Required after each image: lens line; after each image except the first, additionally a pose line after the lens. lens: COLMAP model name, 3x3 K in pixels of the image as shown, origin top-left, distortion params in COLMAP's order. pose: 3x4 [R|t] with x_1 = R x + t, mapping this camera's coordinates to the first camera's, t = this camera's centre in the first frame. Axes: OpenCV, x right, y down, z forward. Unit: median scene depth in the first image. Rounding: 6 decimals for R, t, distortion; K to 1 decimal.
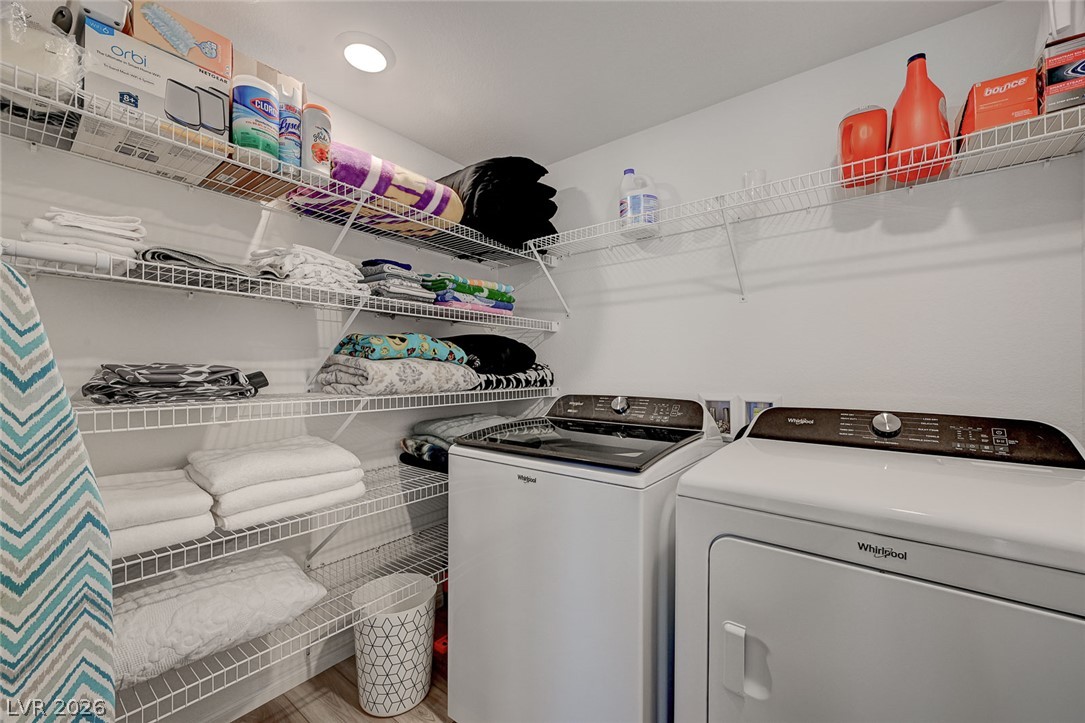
lens RADIAL K [[428.9, 0, 540.1], [0, 428.9, 366.8], [0, 0, 1]] dist [-0.000387, -0.000111]
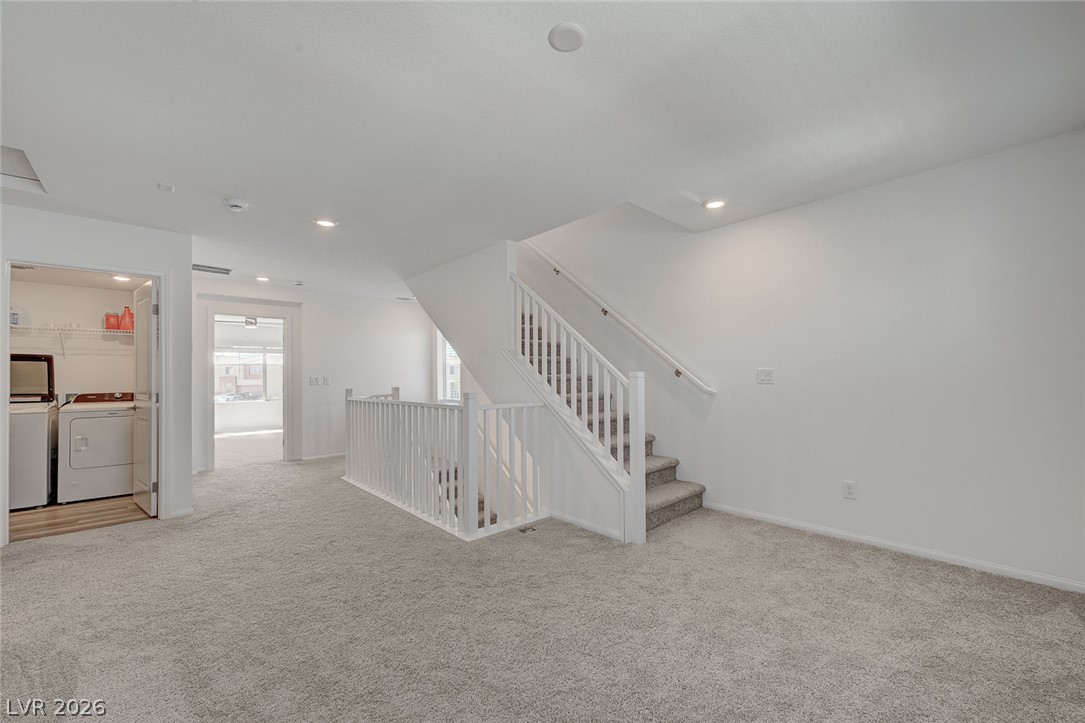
lens RADIAL K [[428.9, 0, 540.1], [0, 428.9, 368.2], [0, 0, 1]] dist [-0.000387, -0.000111]
pose [[0.160360, 0.008581, 0.987021, -2.351499], [-0.000261, 0.999963, -0.008651, -0.082468], [-0.987059, 0.001130, 0.160357, -3.306917]]
